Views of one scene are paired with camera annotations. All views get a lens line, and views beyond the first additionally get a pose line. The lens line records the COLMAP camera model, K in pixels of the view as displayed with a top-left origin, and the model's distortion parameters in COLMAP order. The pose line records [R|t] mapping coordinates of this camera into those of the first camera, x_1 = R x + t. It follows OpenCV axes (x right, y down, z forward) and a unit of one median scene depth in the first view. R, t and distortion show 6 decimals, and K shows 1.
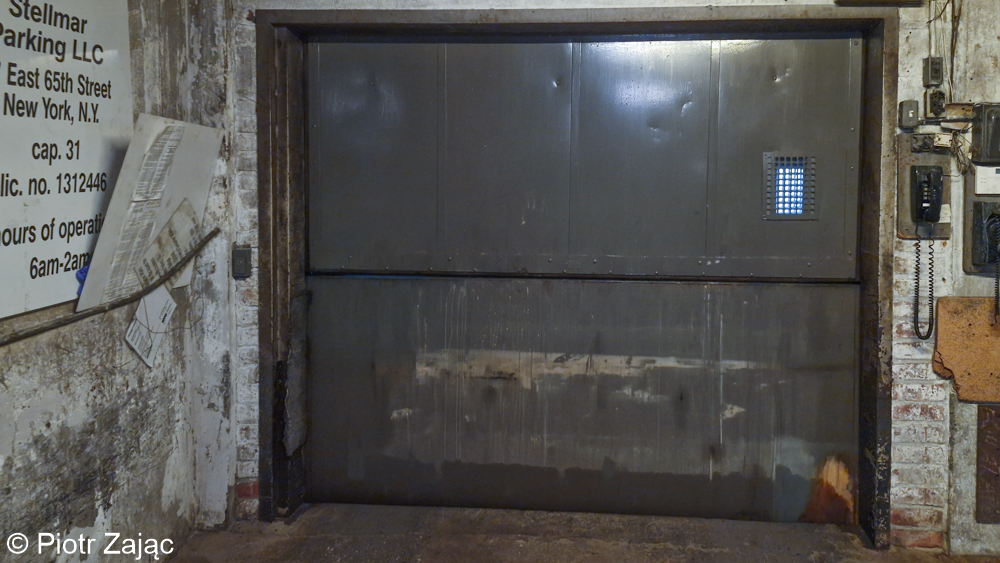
lens RADIAL K [[625.6, 0, 509.8], [0, 625.6, 197.2], [0, 0, 1]] dist [0.029227, -0.003659]
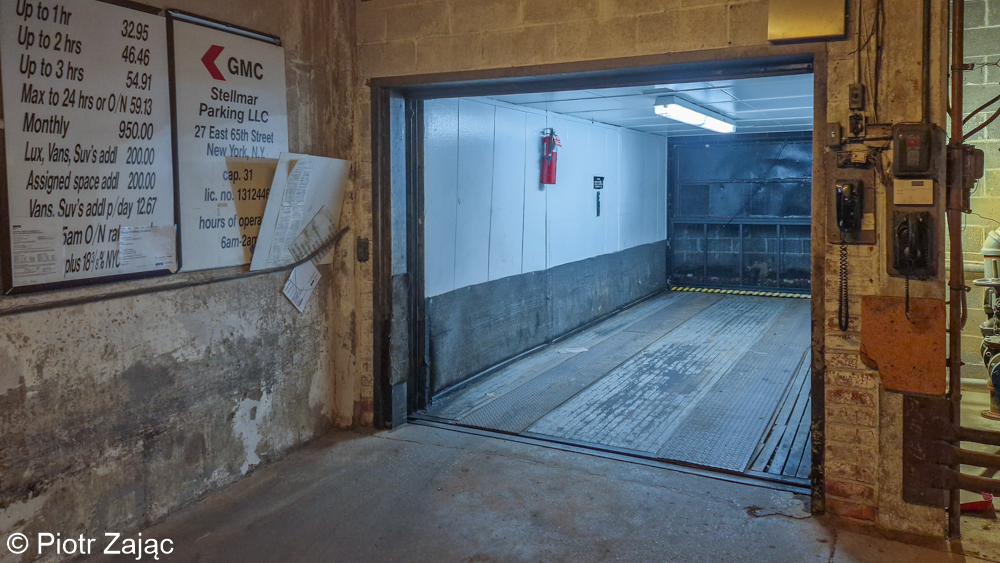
lens RADIAL K [[630.1, 0, 529.3], [0, 630.1, 216.9], [0, 0, 1]] dist [0.068083, -0.038879]
pose [[0.935013, 0.010687, -0.354452, 0.515213], [-0.011643, 0.999932, -0.000564, 0.024843], [0.354422, 0.004655, 0.935074, -0.275781]]
